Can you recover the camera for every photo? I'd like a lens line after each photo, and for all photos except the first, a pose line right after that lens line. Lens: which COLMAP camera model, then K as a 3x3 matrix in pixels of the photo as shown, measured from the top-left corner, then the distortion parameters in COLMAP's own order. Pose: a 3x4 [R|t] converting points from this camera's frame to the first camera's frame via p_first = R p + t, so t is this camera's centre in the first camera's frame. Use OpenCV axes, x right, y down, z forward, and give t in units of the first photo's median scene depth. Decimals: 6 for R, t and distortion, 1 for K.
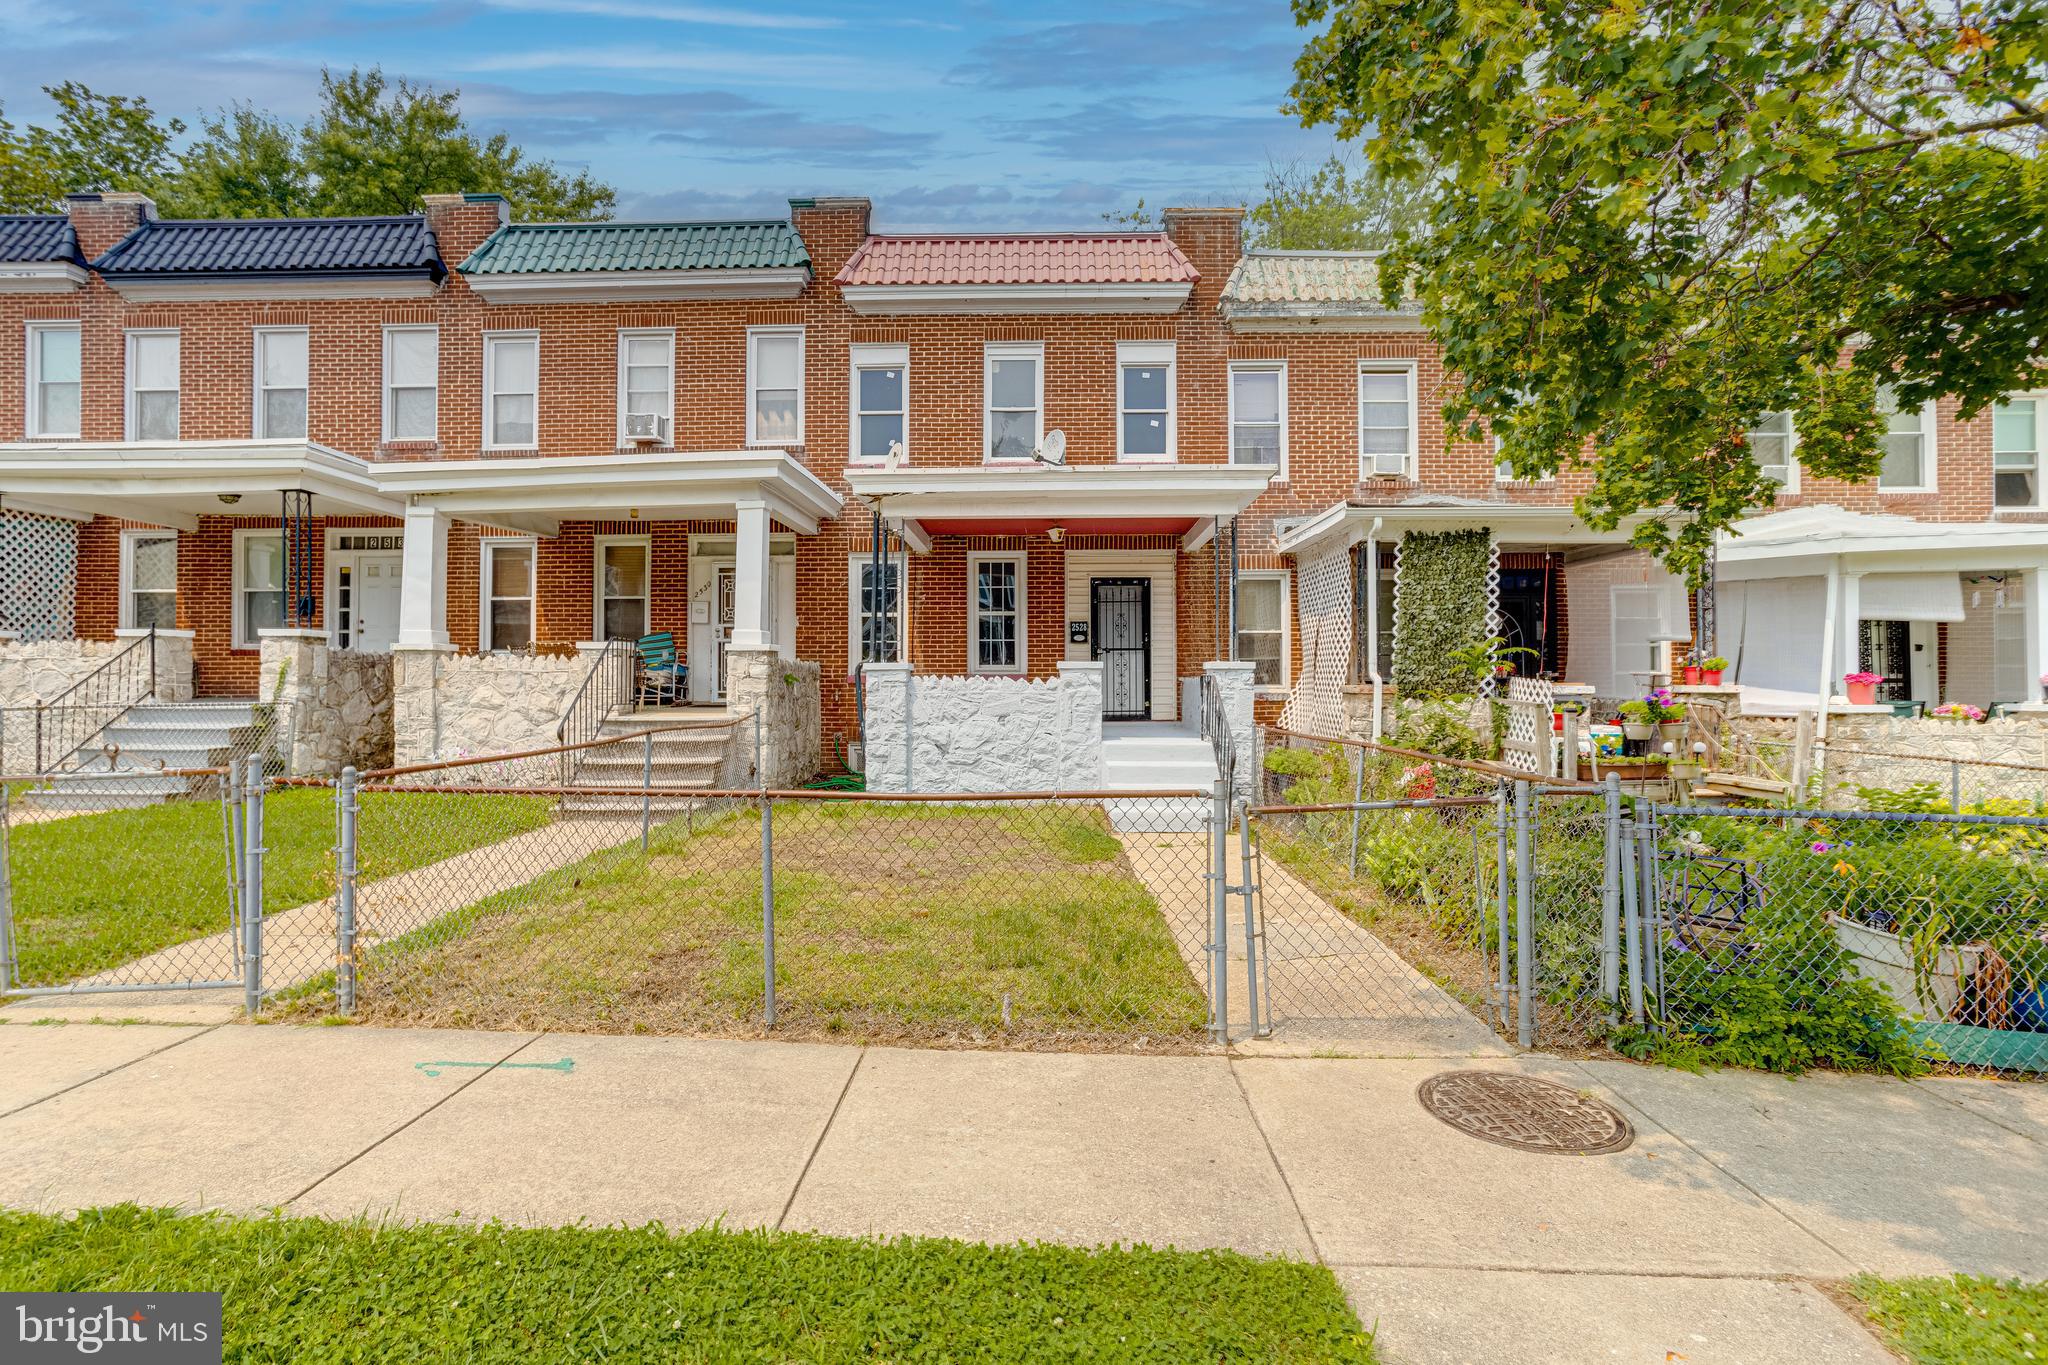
lens RADIAL K [[1039.2, 0, 1026.4], [0, 1039.2, 676.9], [0, 0, 1]] dist [-0.047867, 0.030499]
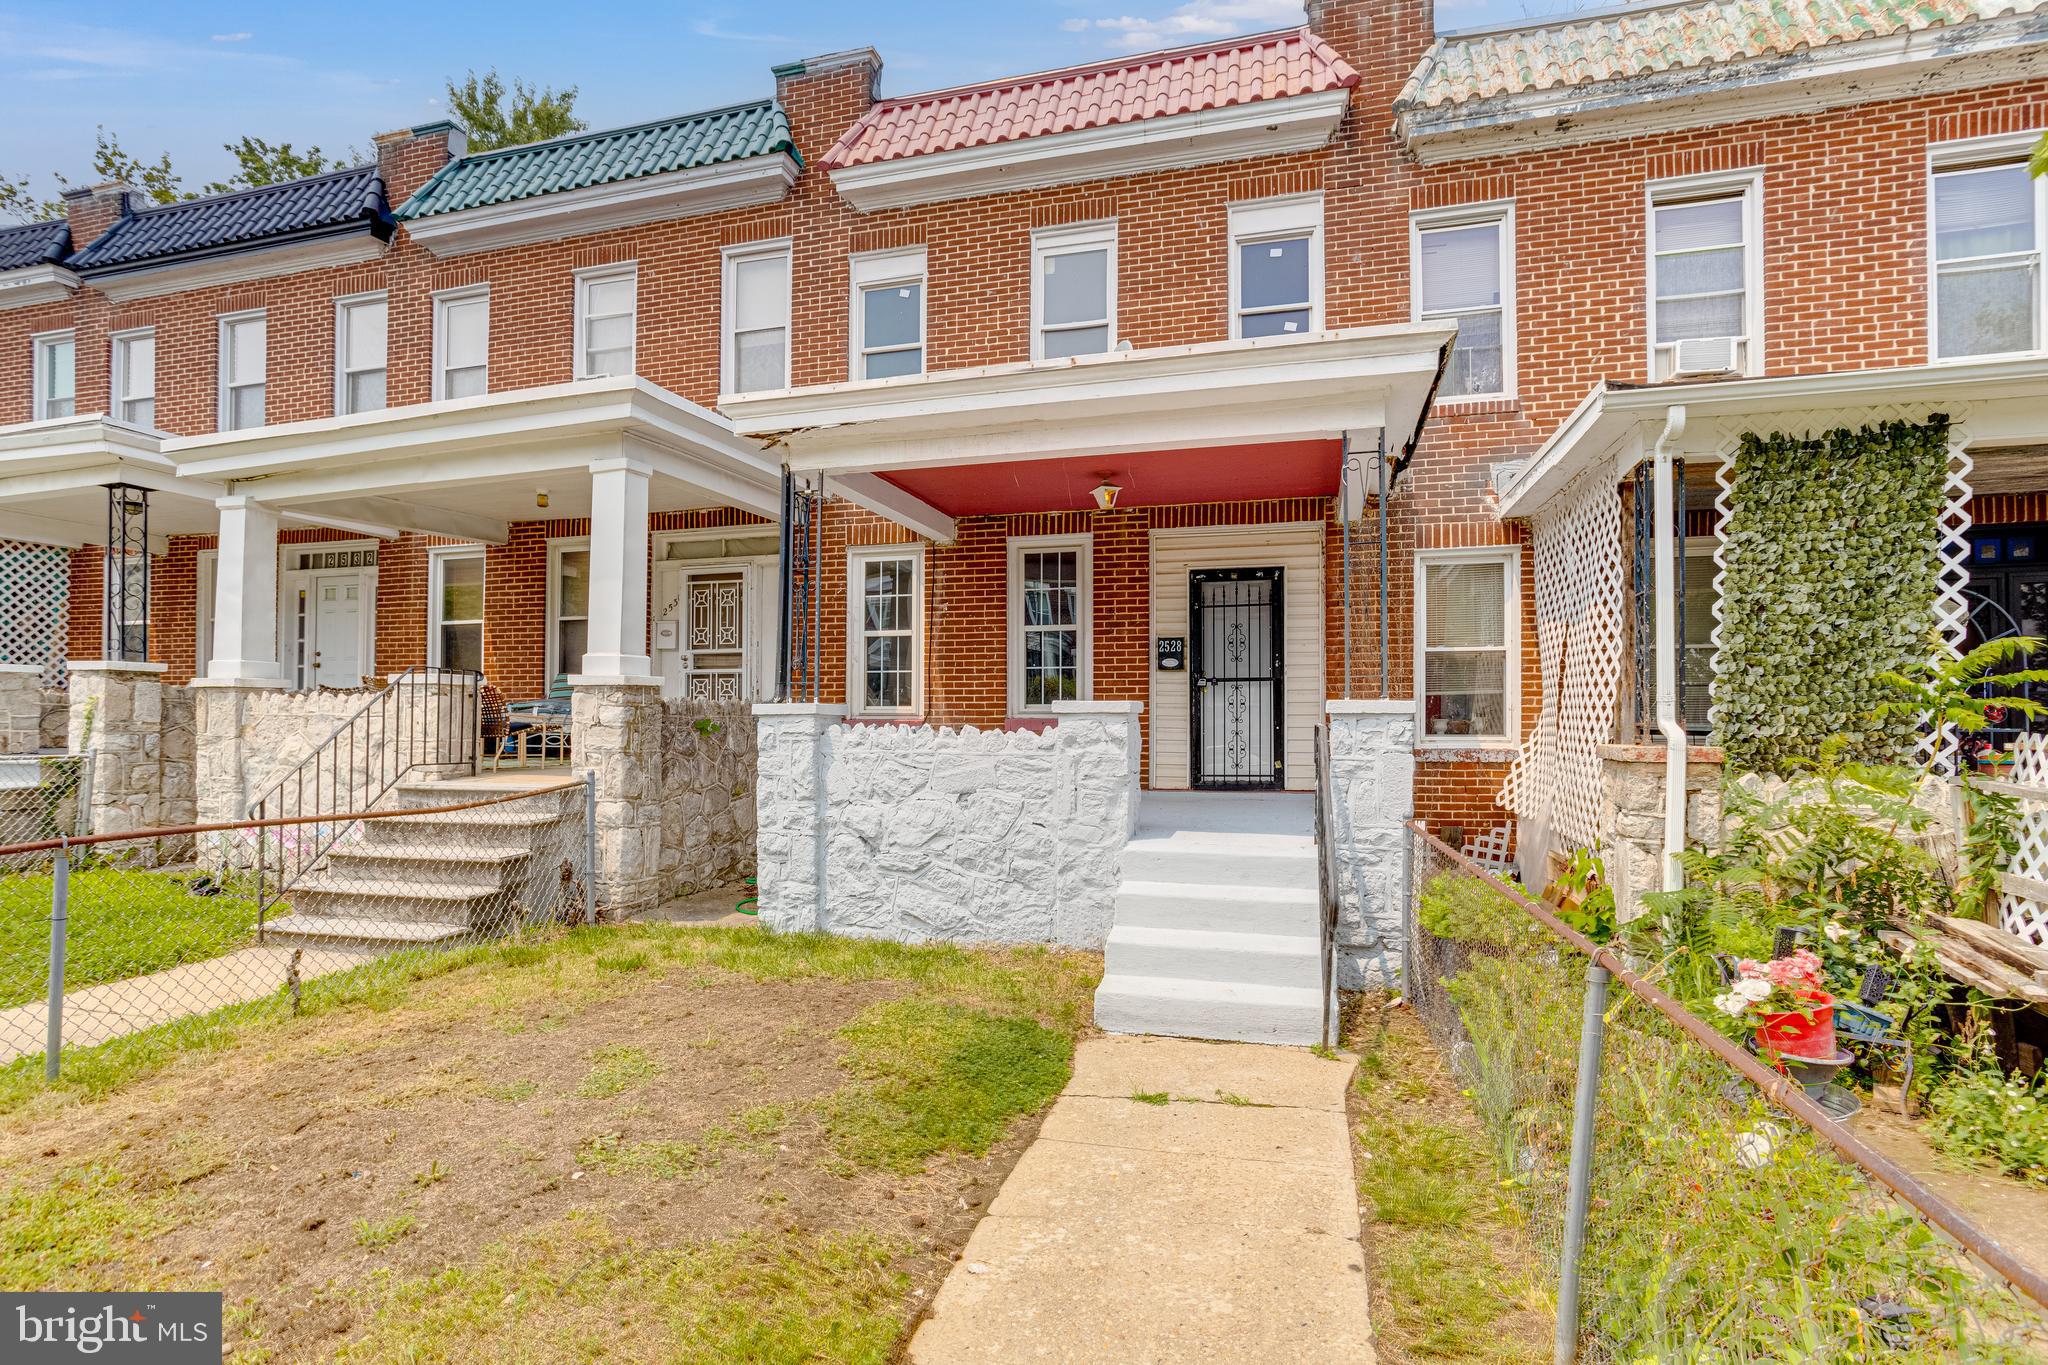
lens RADIAL K [[1074.7, 0, 986.7], [0, 1074.7, 712.4], [0, 0, 1]] dist [-0.043661, 0.030603]
pose [[0.965856, -0.000350, -0.259079, 0.113947], [0.000266, 1.000000, -0.000360, -0.005915], [0.259079, 0.000279, 0.965856, 0.317478]]
